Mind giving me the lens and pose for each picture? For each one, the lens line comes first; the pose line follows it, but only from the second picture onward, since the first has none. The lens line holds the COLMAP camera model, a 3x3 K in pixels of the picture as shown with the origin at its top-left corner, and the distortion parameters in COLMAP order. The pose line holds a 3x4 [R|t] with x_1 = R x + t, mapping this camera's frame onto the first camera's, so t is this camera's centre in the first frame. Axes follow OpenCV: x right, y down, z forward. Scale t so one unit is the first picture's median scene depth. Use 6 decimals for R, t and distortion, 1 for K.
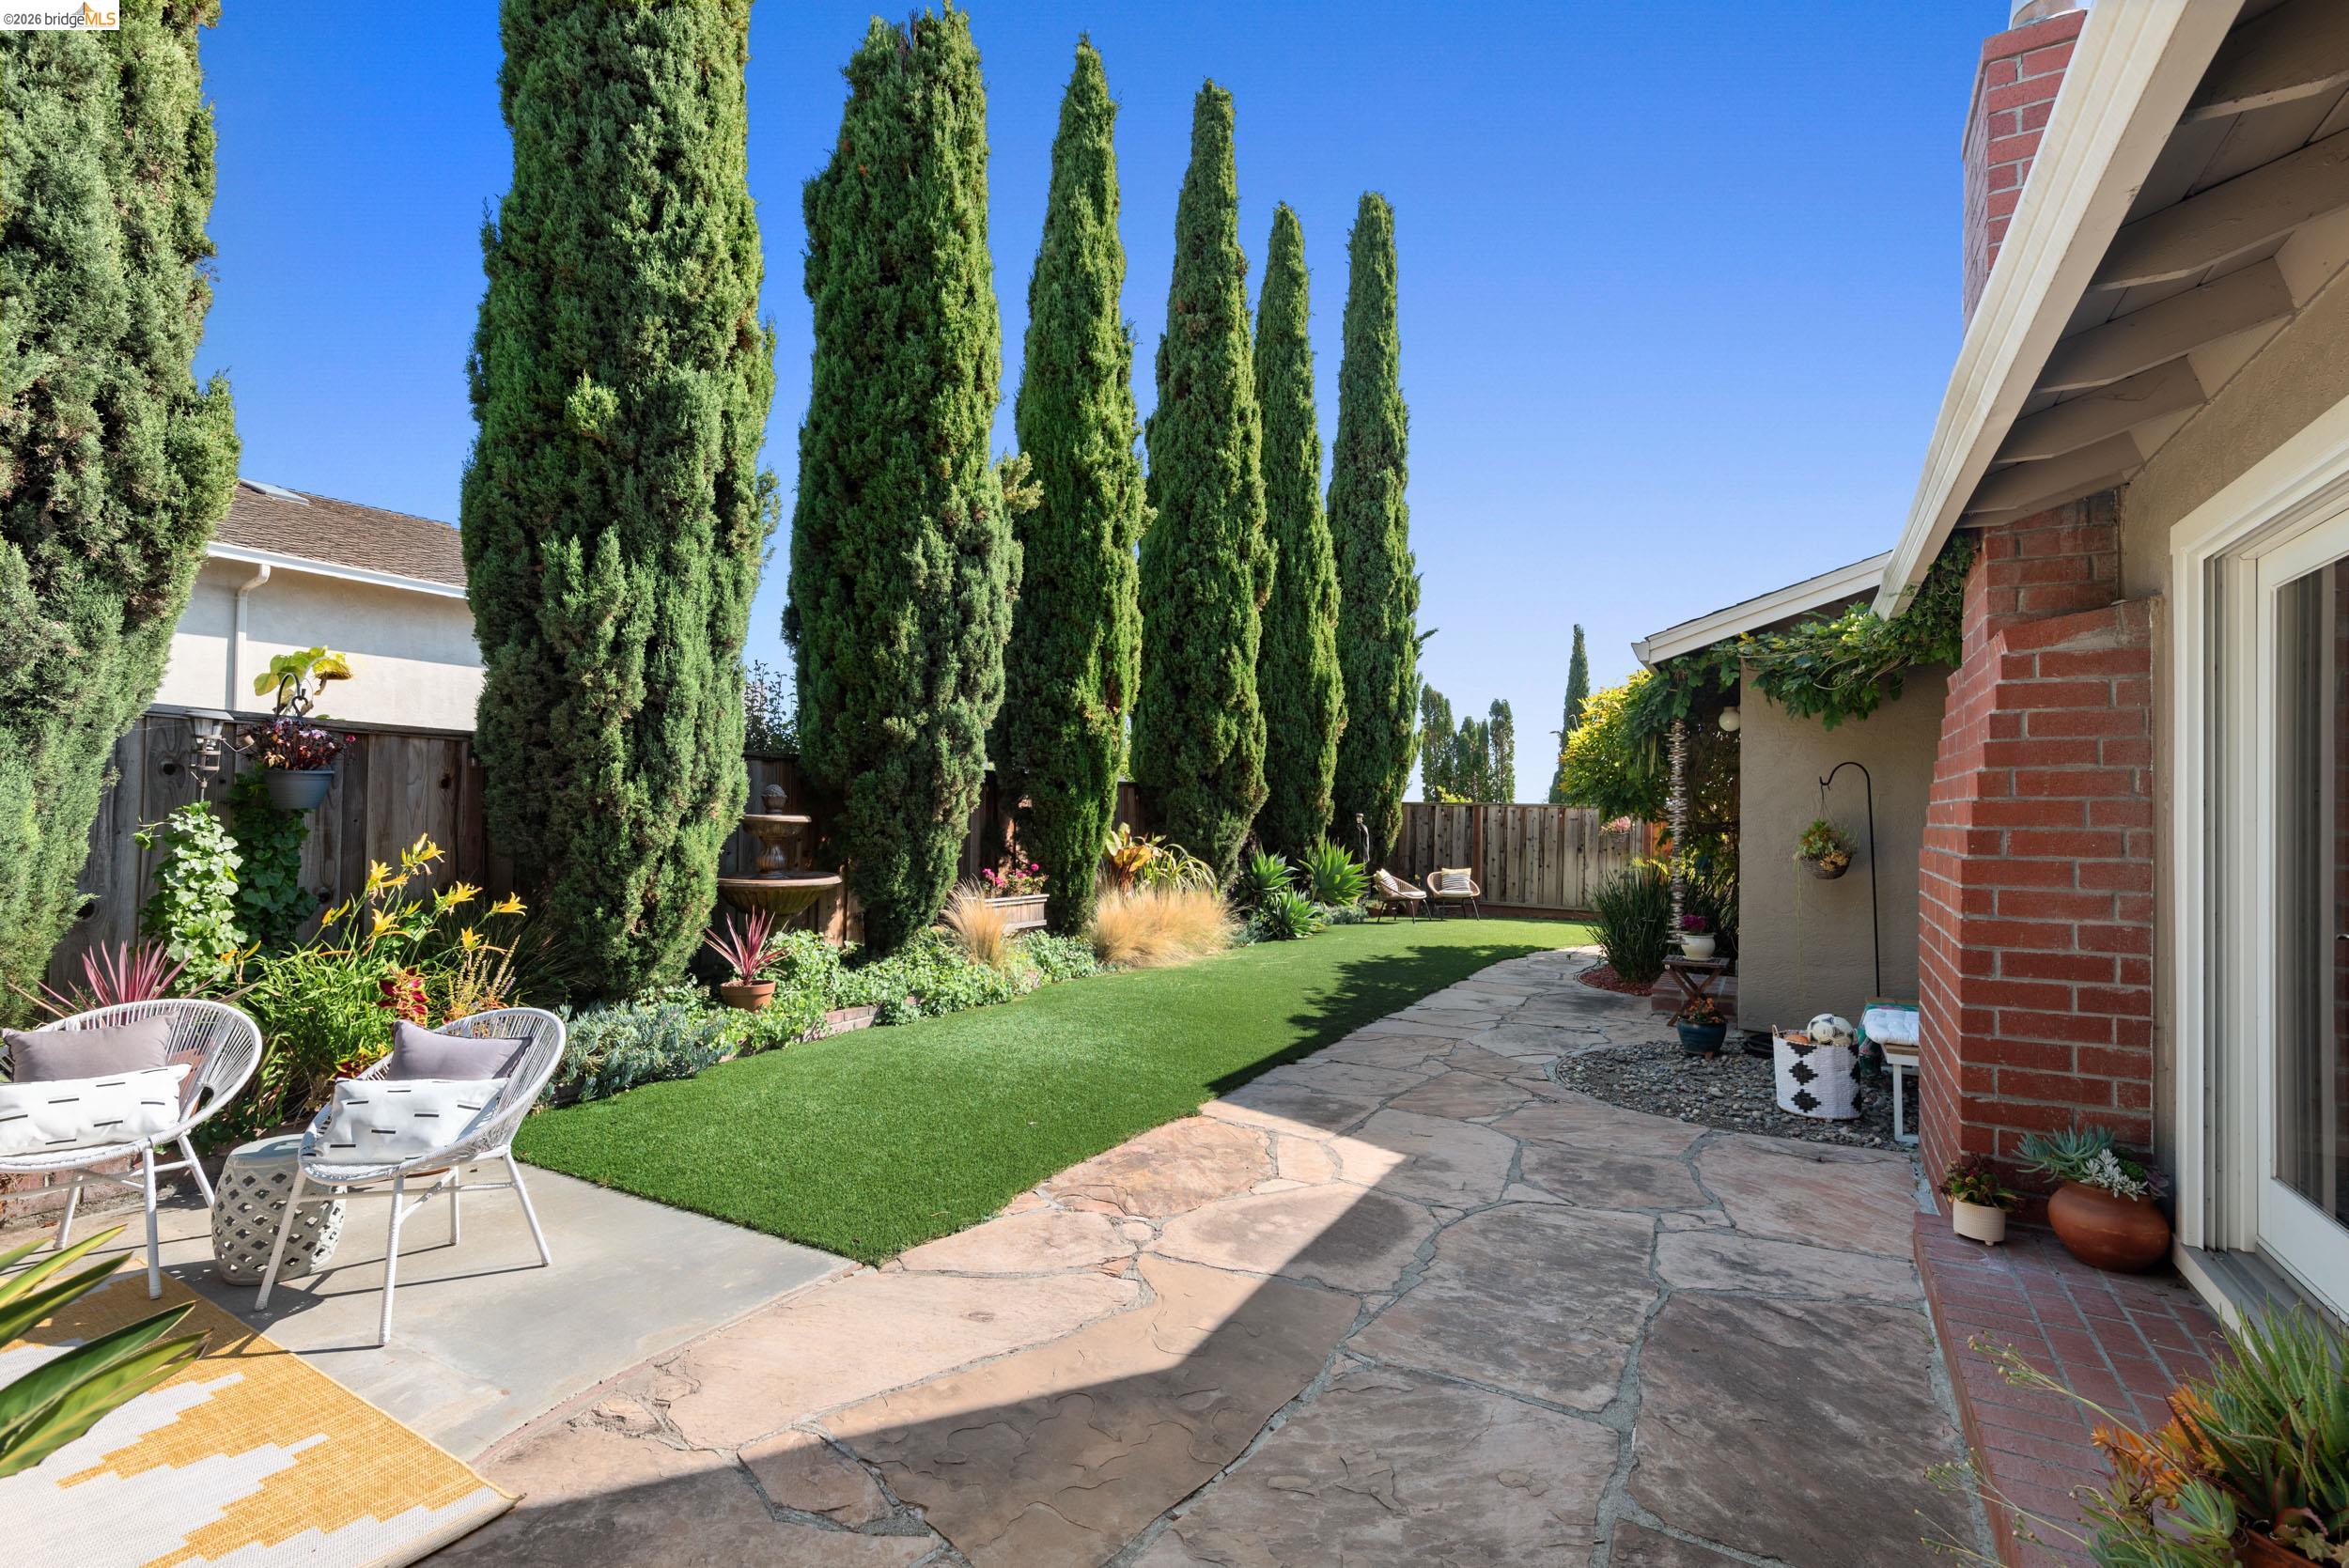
lens RADIAL K [[1080.7, 0, 1174.1], [0, 1080.7, 771.0], [0, 0, 1]] dist [0.028022, -0.013157]
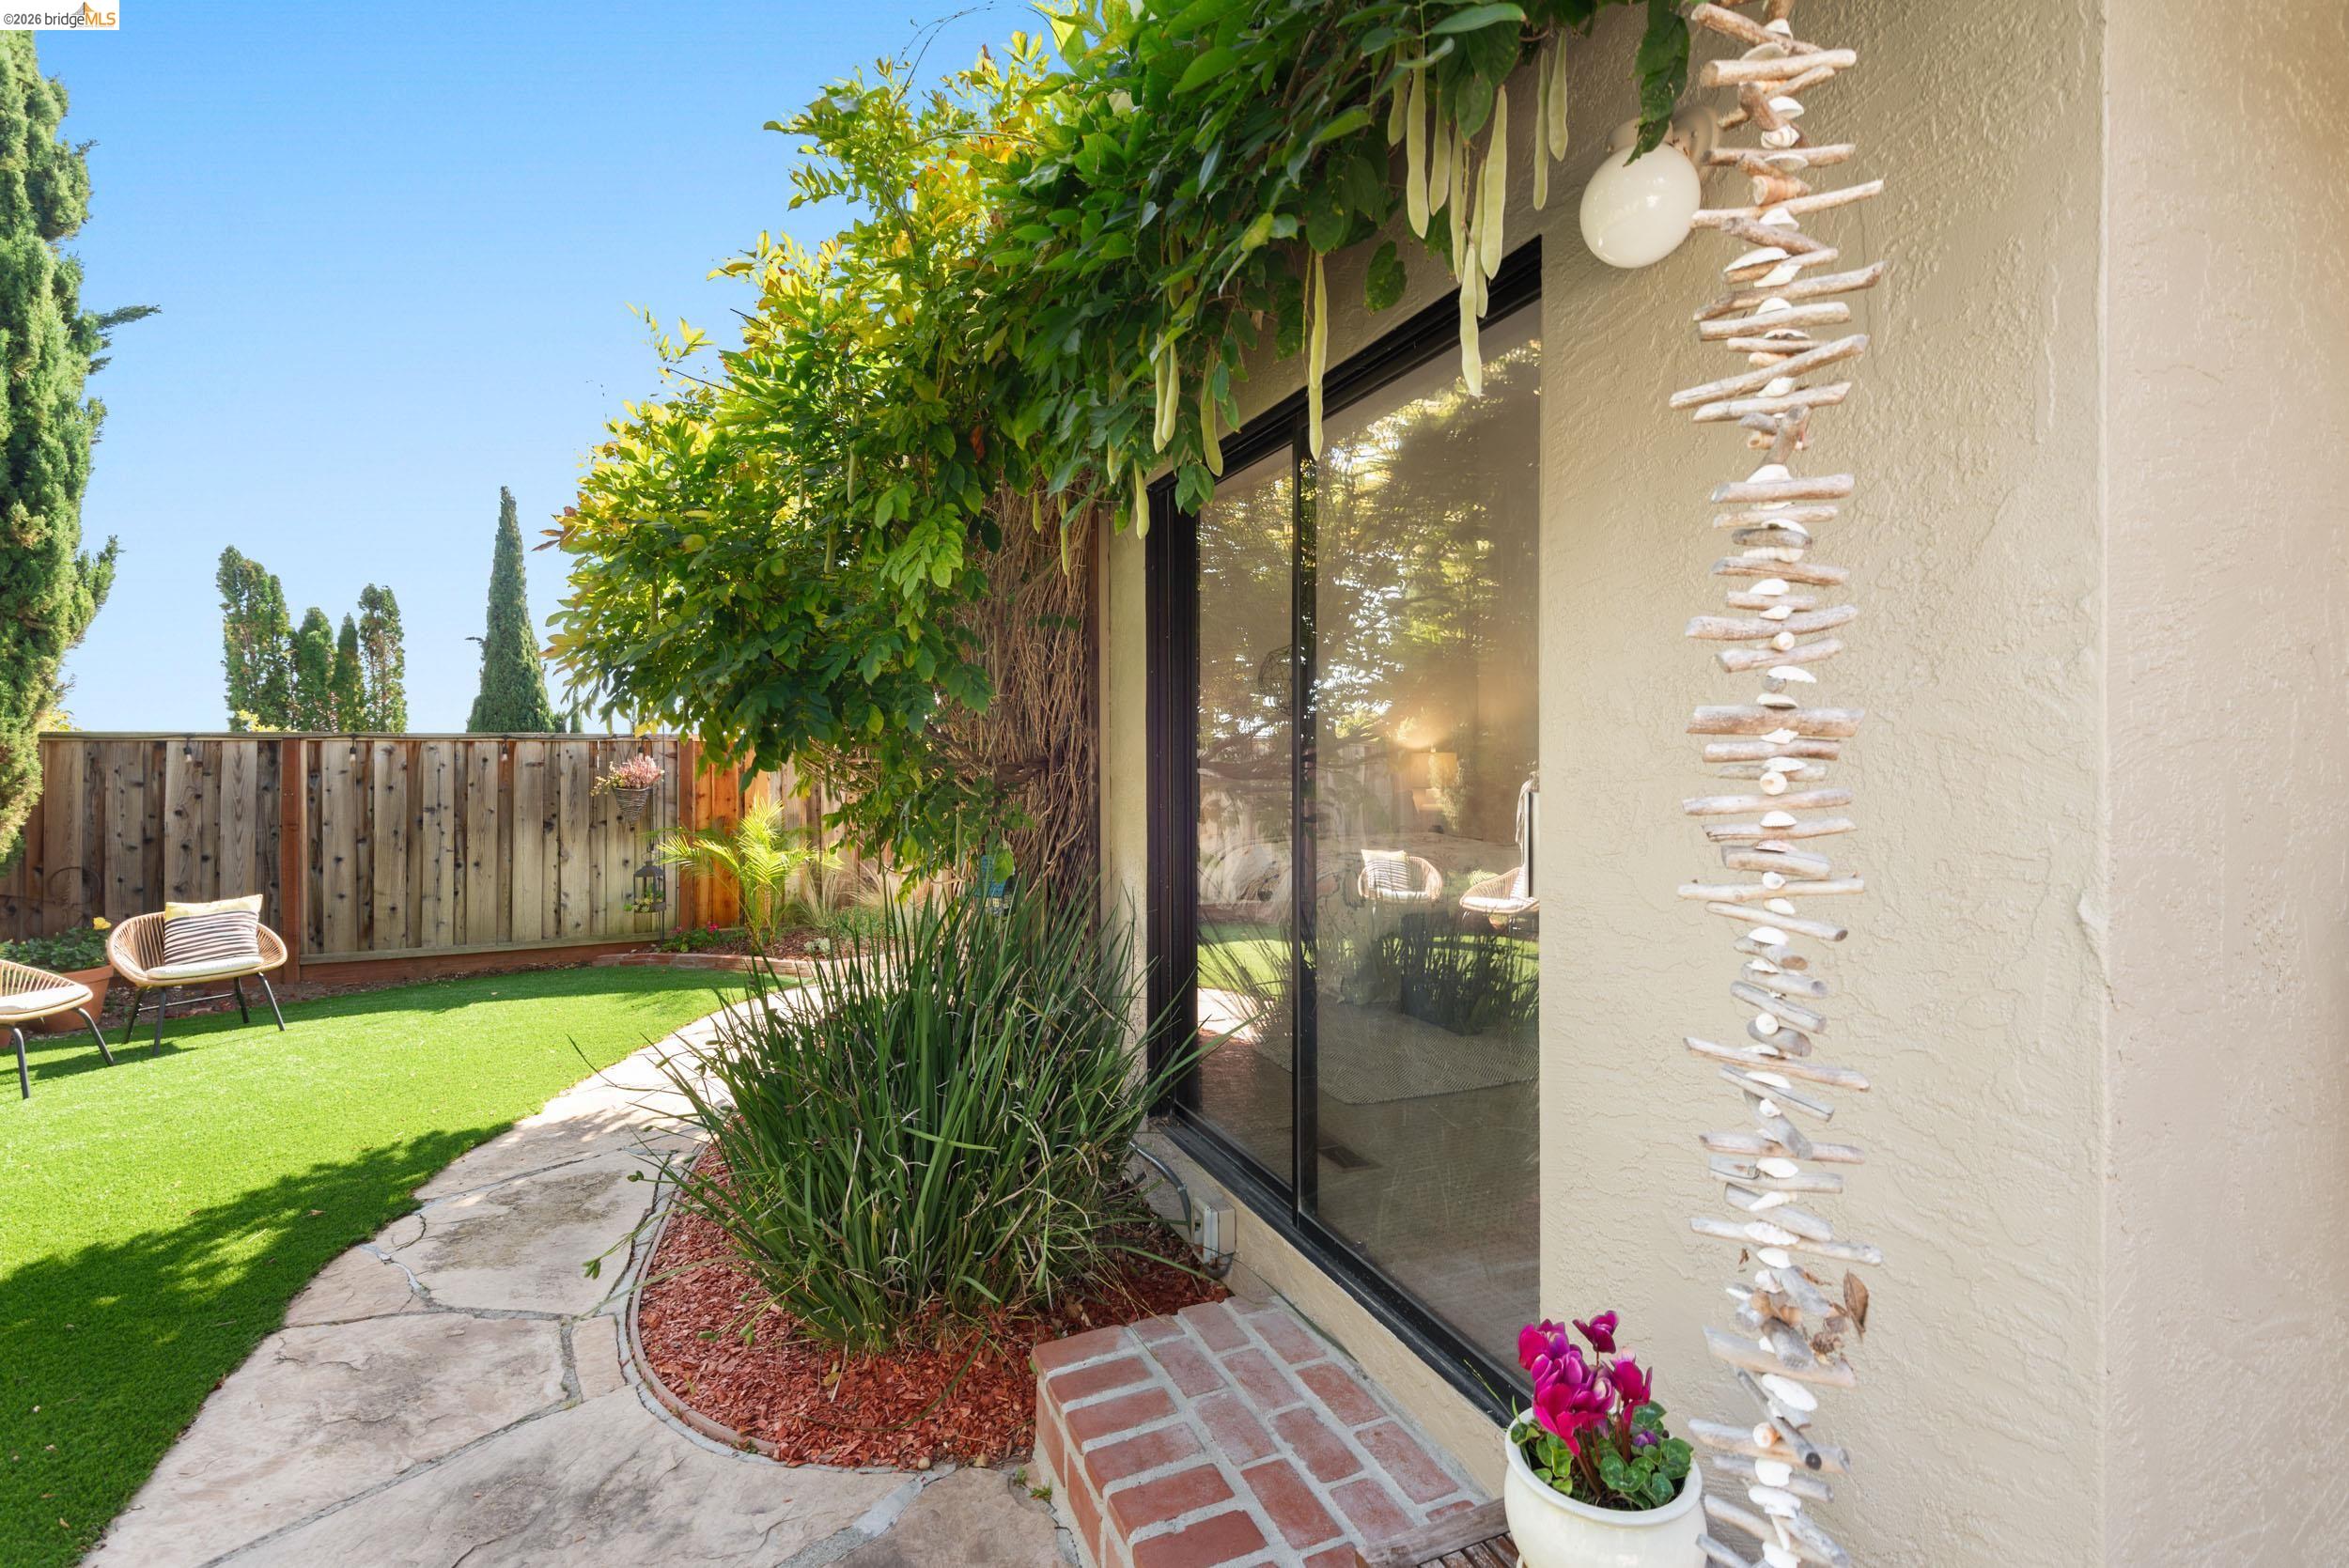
lens RADIAL K [[1080.7, 0, 1174.1], [0, 1080.7, 771.0], [0, 0, 1]] dist [0.028022, -0.013157]
pose [[0.612512, -0.032158, 0.789807, 0.150547], [-0.009994, 0.998777, 0.048417, 0.019982], [-0.790398, -0.037549, 0.611441, 0.452325]]
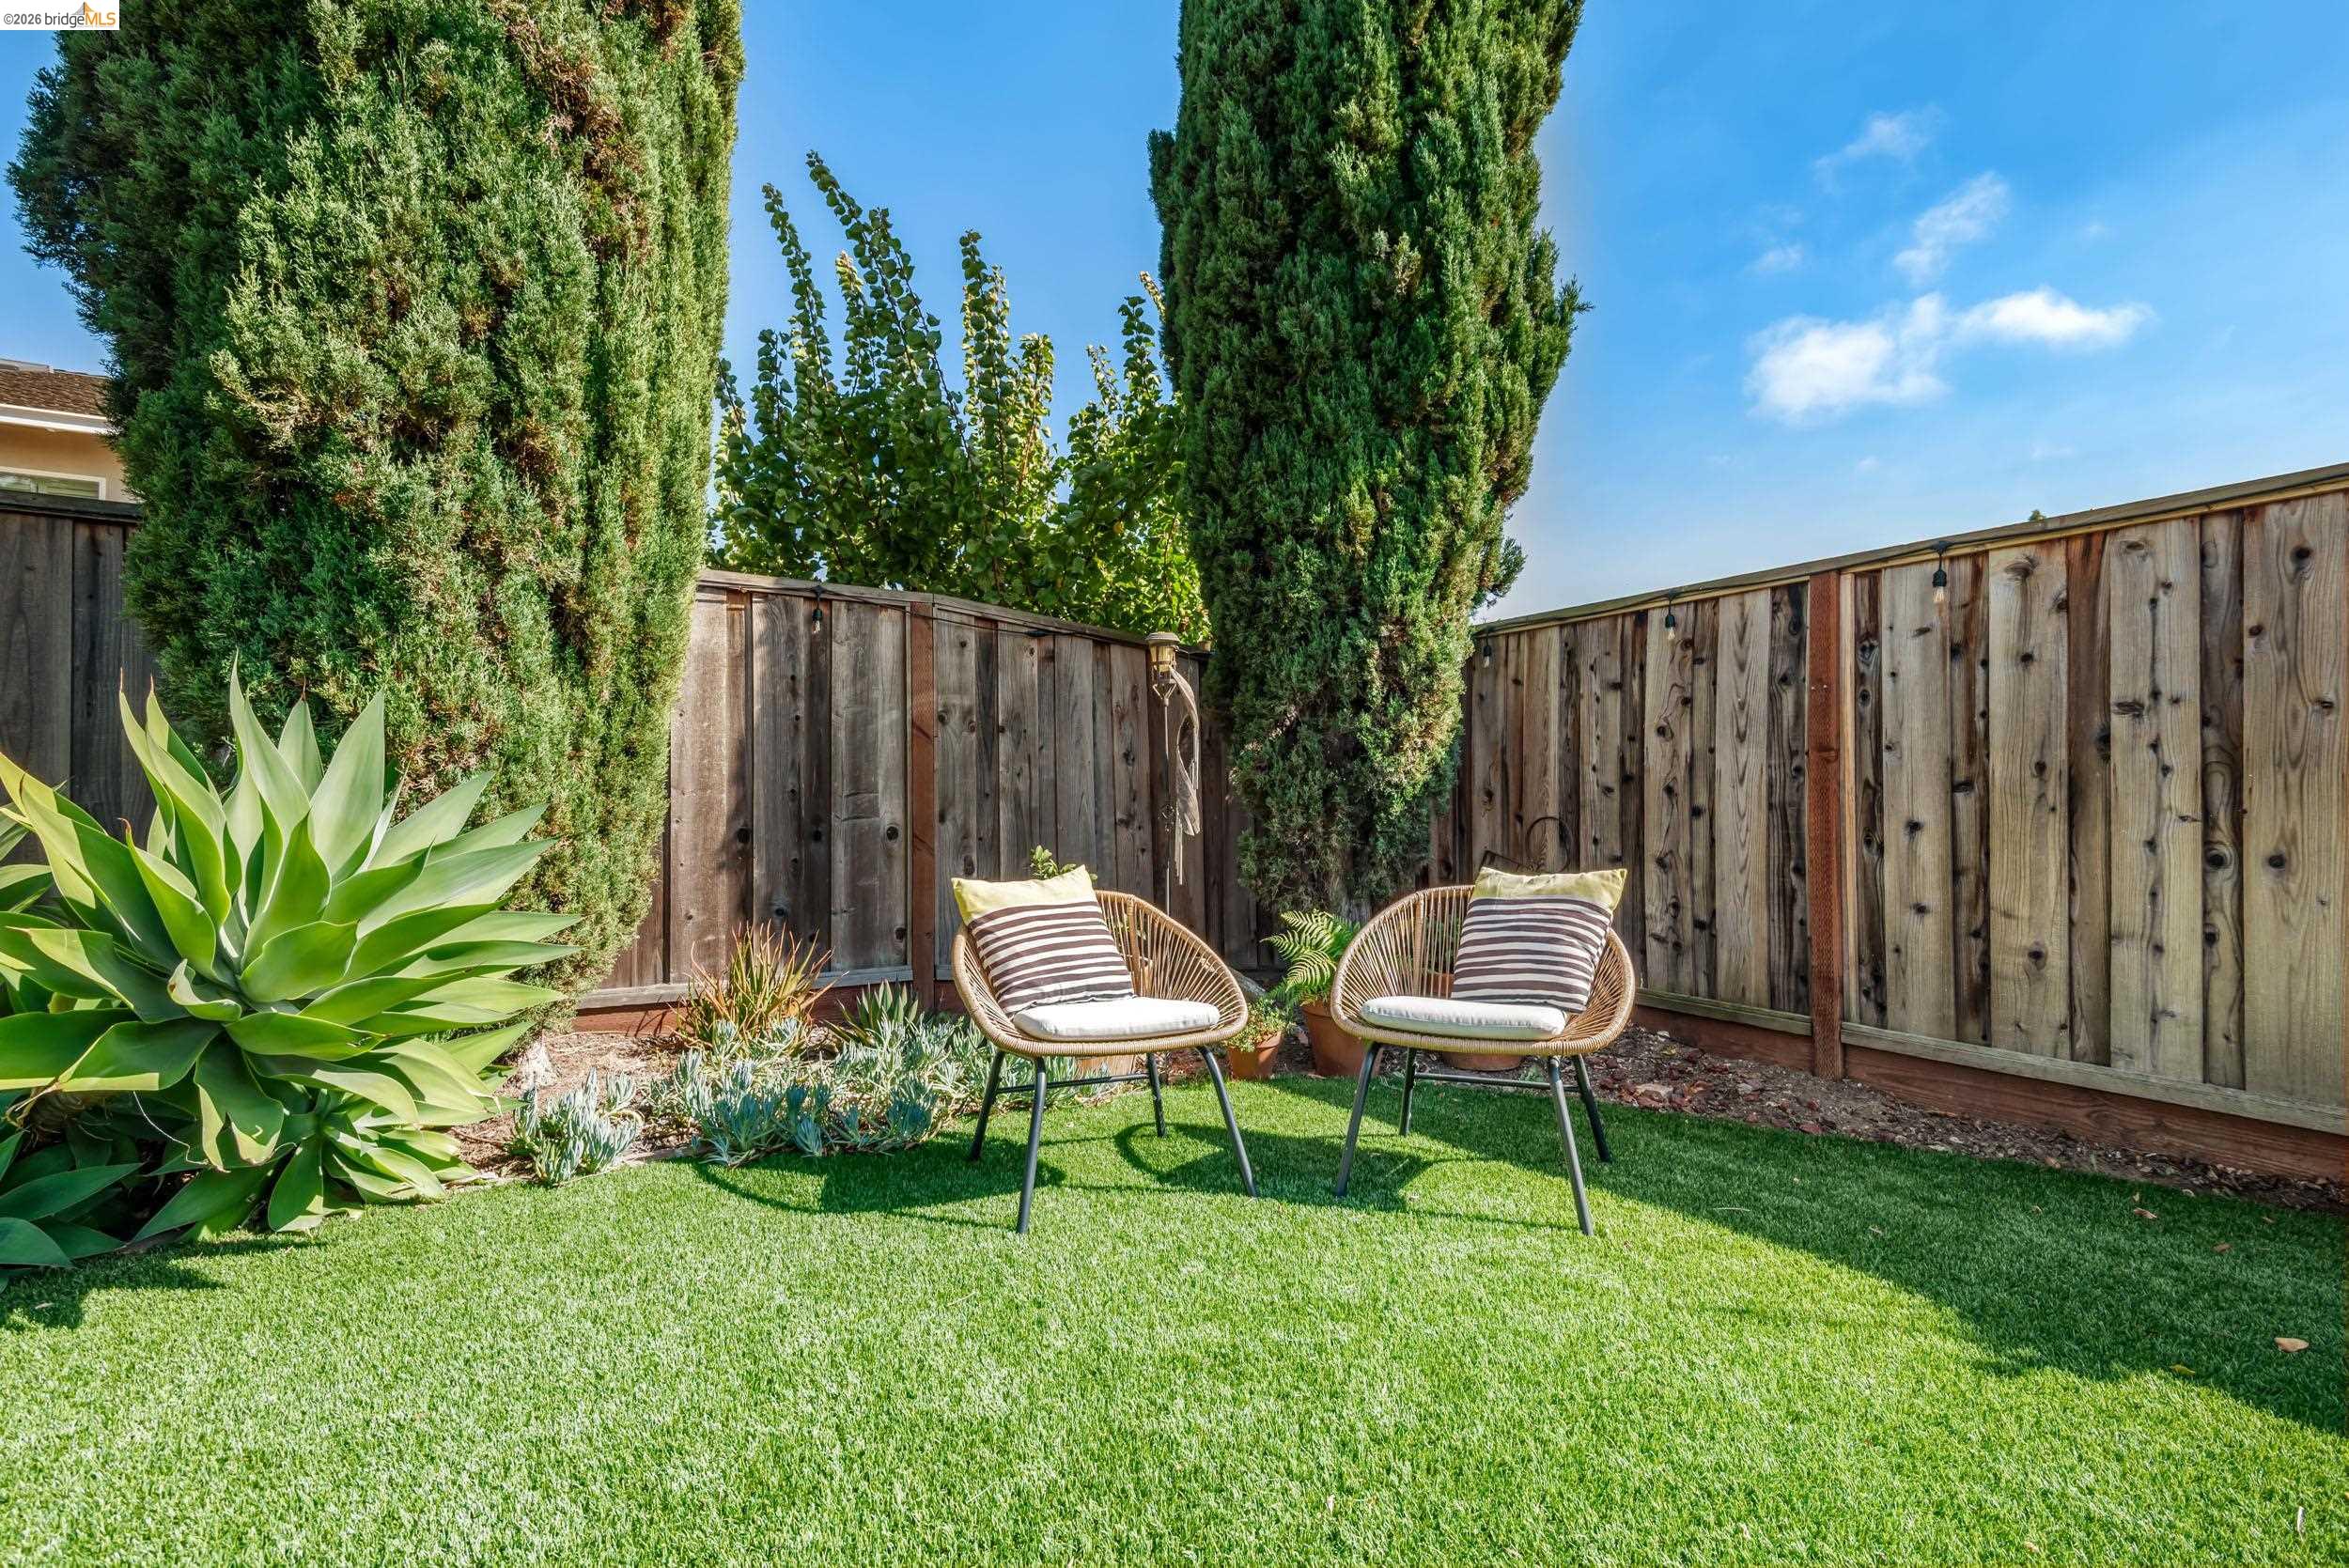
lens RADIAL K [[1080.7, 0, 1174.1], [0, 1080.7, 771.0], [0, 0, 1]] dist [0.028022, -0.013157]
pose [[0.869817, -0.035292, -0.492111, 0.274978], [0.038054, 0.999266, -0.004402, 0.066997], [0.491905, -0.014897, 0.870521, 0.754607]]
